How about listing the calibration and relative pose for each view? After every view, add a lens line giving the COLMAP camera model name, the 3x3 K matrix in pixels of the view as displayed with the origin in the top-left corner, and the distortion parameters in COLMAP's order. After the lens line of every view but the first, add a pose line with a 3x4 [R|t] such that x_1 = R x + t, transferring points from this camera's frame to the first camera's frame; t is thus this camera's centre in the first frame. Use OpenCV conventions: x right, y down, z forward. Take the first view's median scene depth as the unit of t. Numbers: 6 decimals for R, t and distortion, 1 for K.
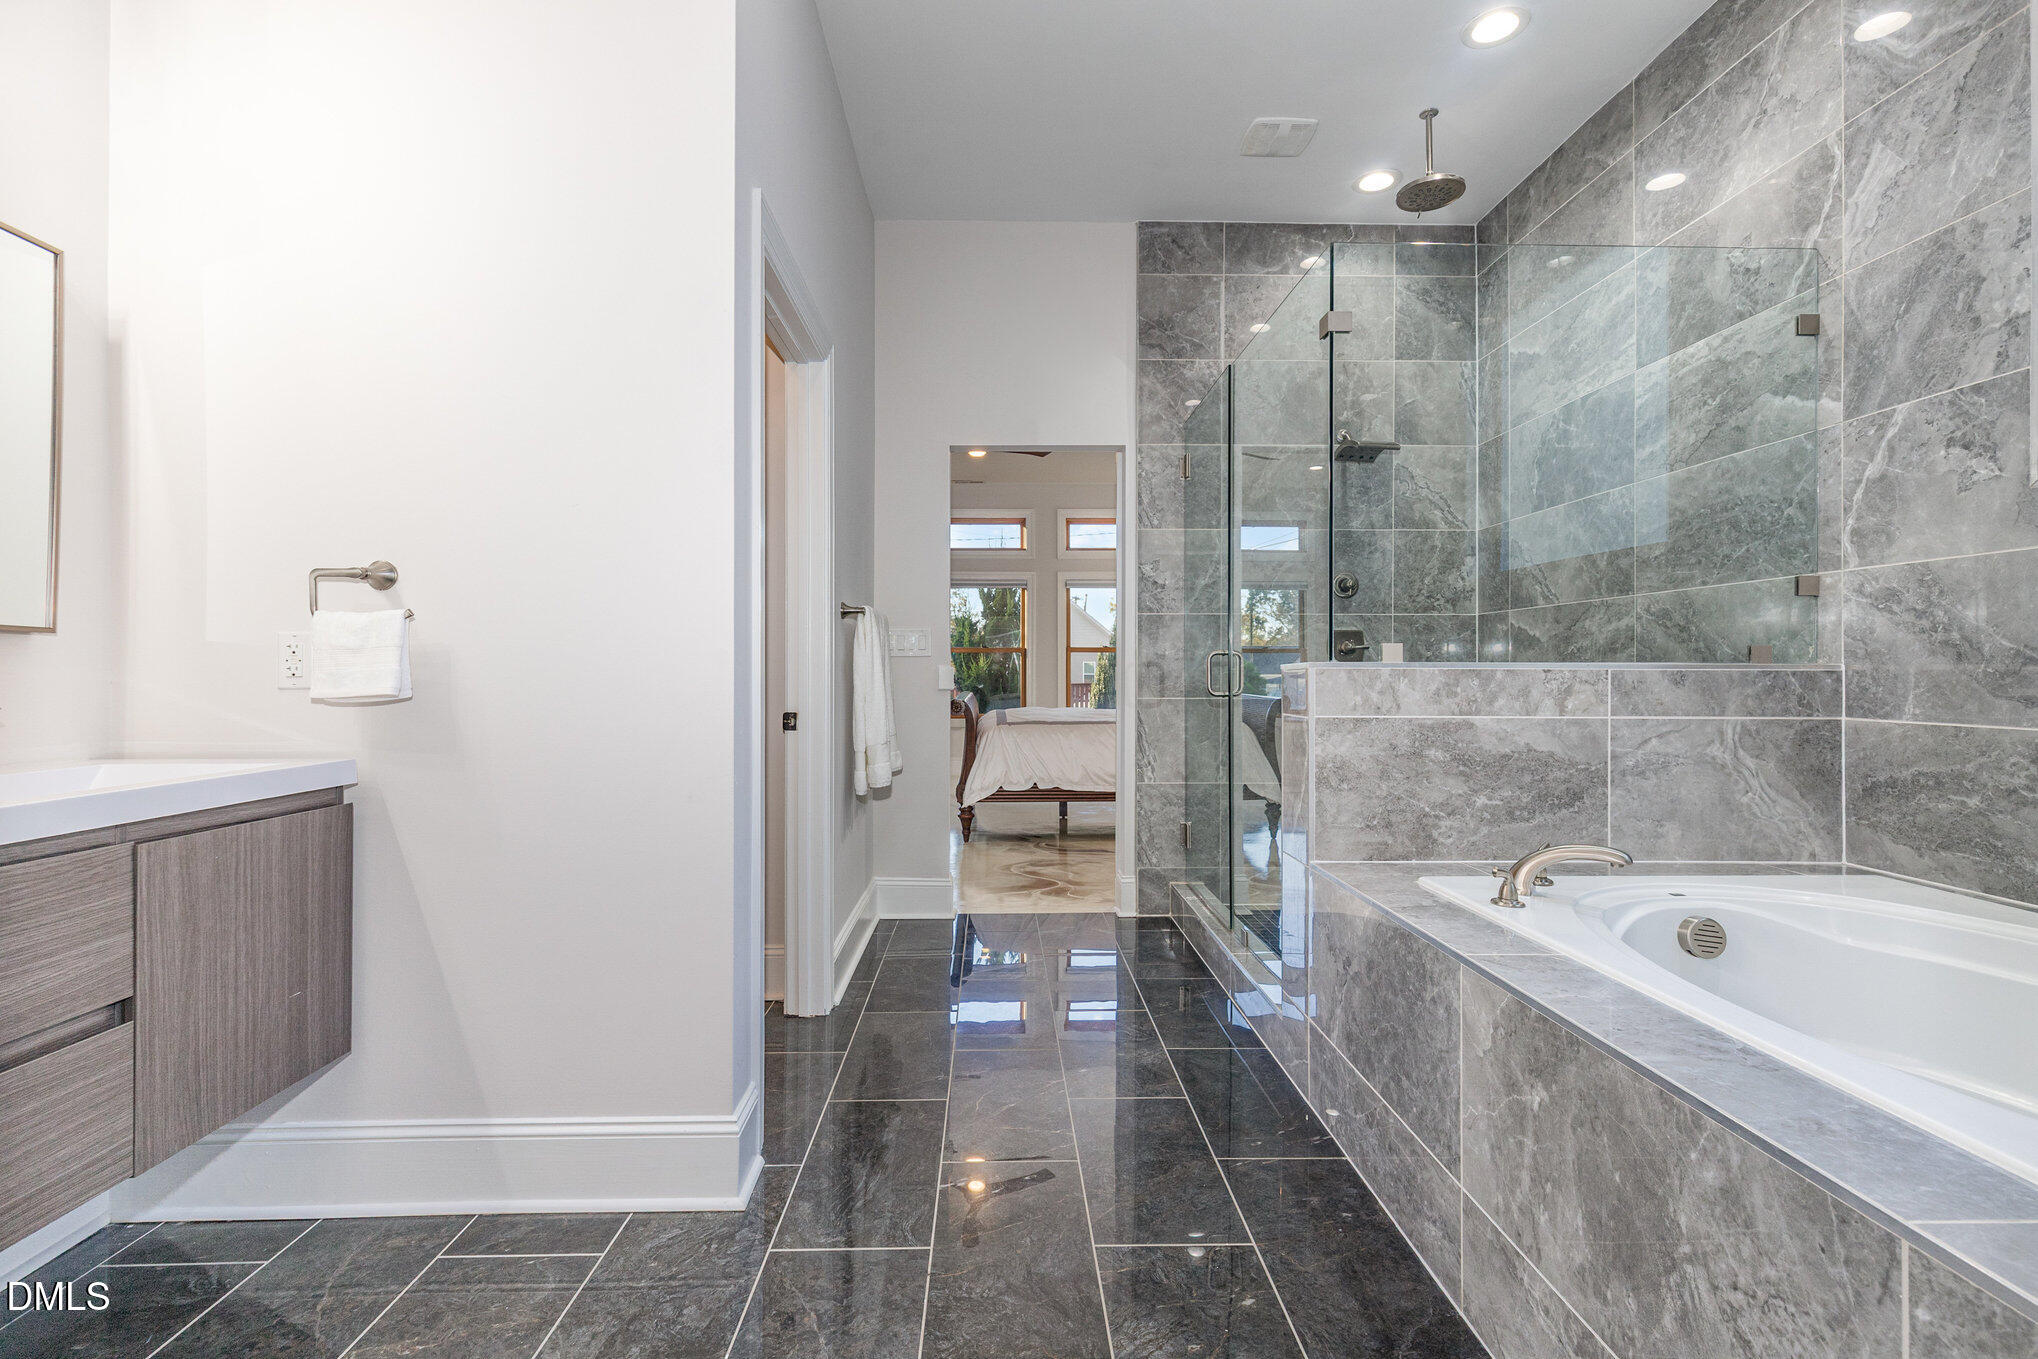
lens RADIAL K [[916.4, 0, 1013.8], [0, 916.4, 668.3], [0, 0, 1]] dist [0.000081, -0.000142]
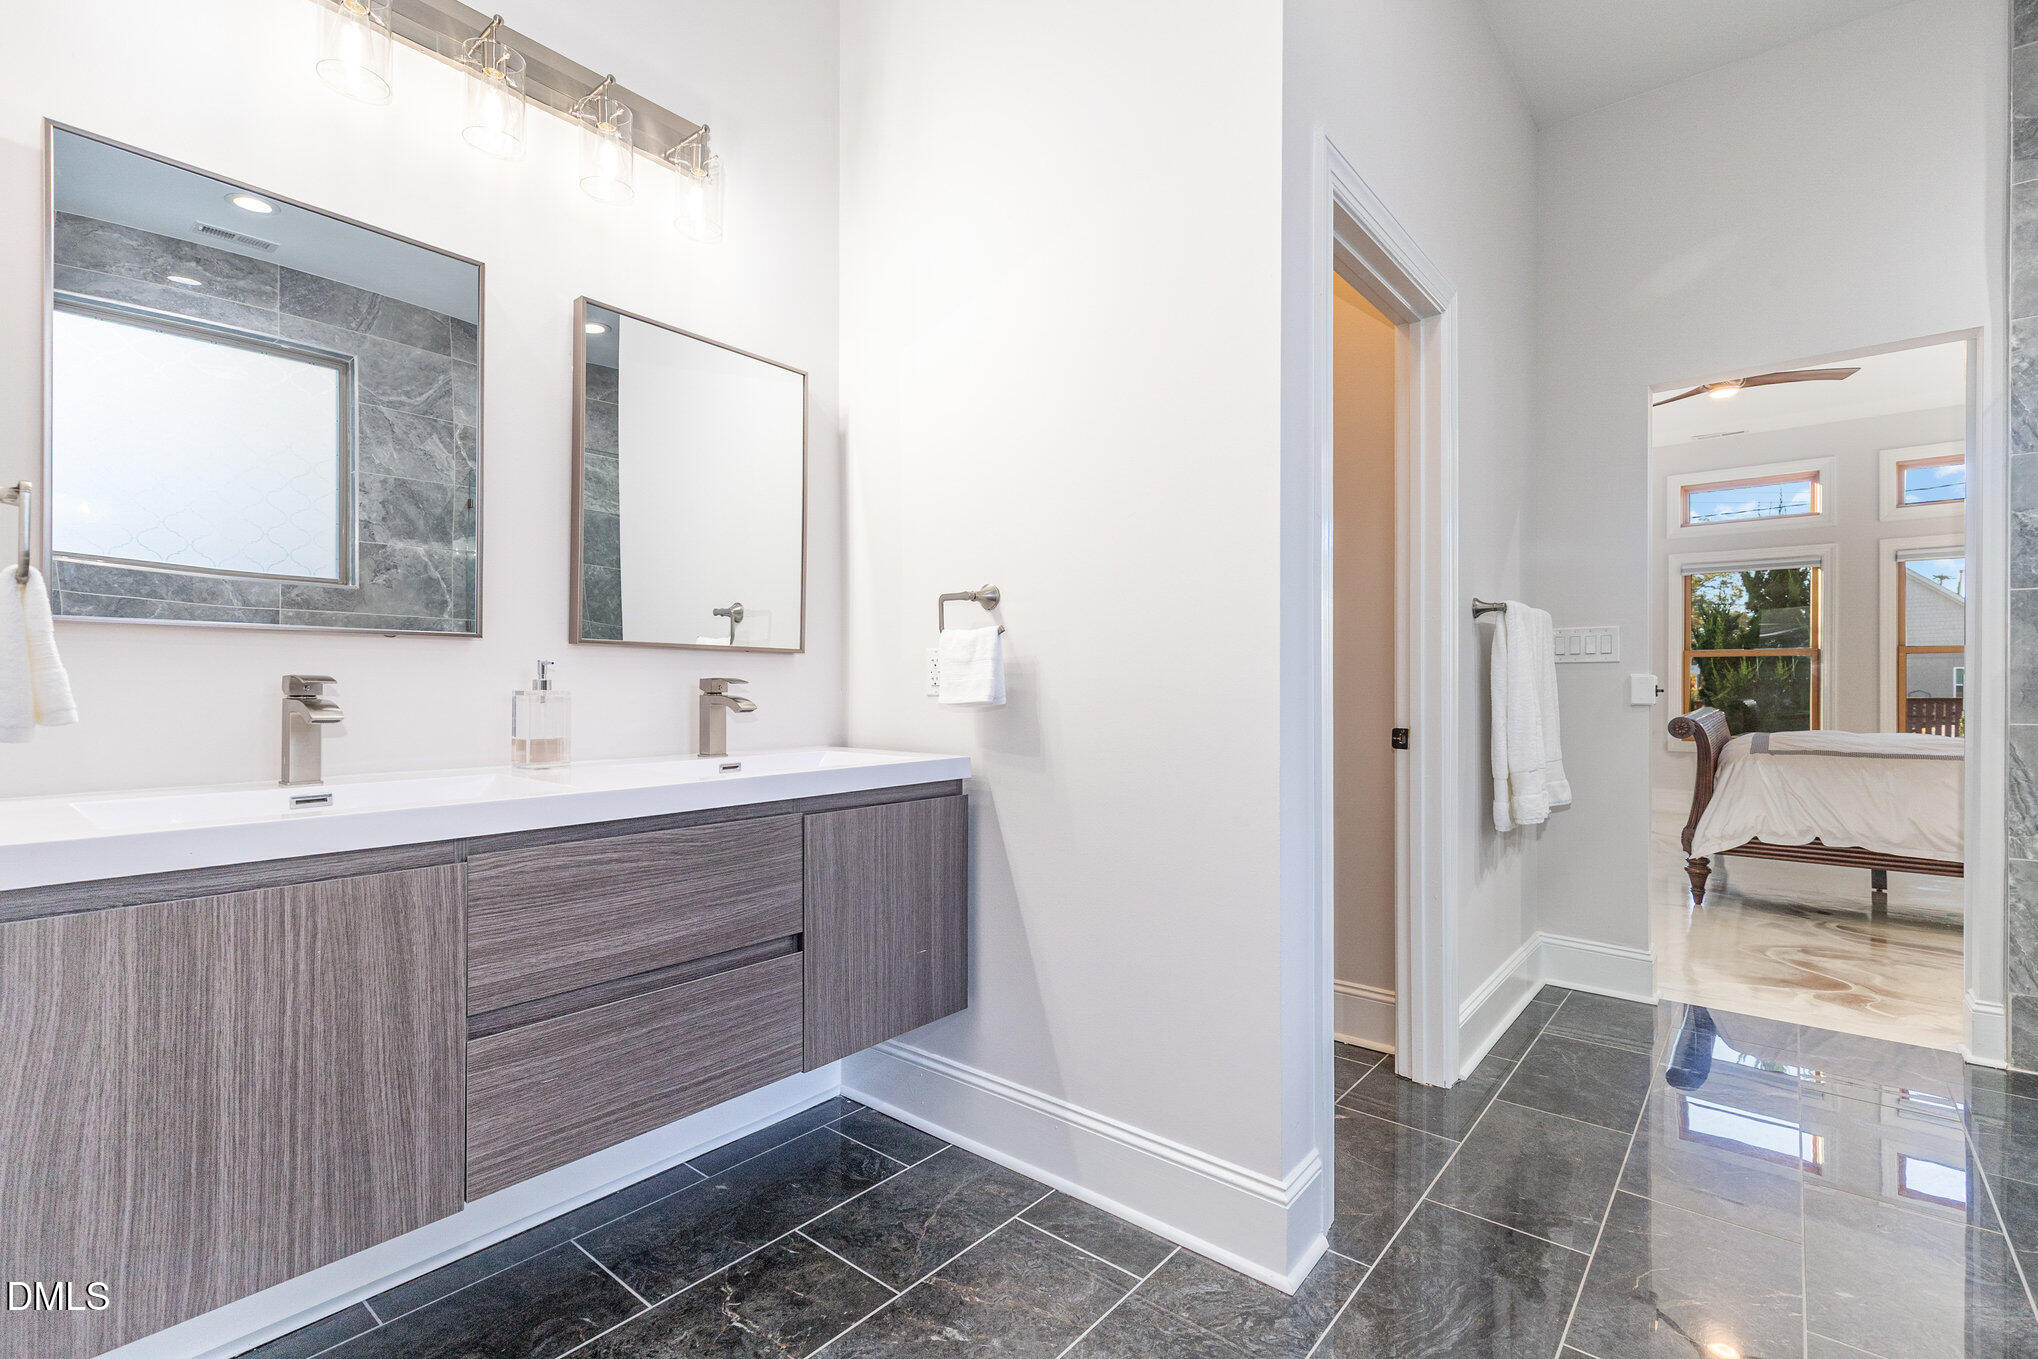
lens RADIAL K [[917.9, 0, 1019.0], [0, 917.9, 679.5], [0, 0, 1]] dist [0.003711, 0.000583]
pose [[0.753445, -0.000684, -0.657511, 0.087419], [0.001904, 0.999998, 0.001140, 0.000491], [0.657508, -0.002111, 0.753444, 0.163964]]
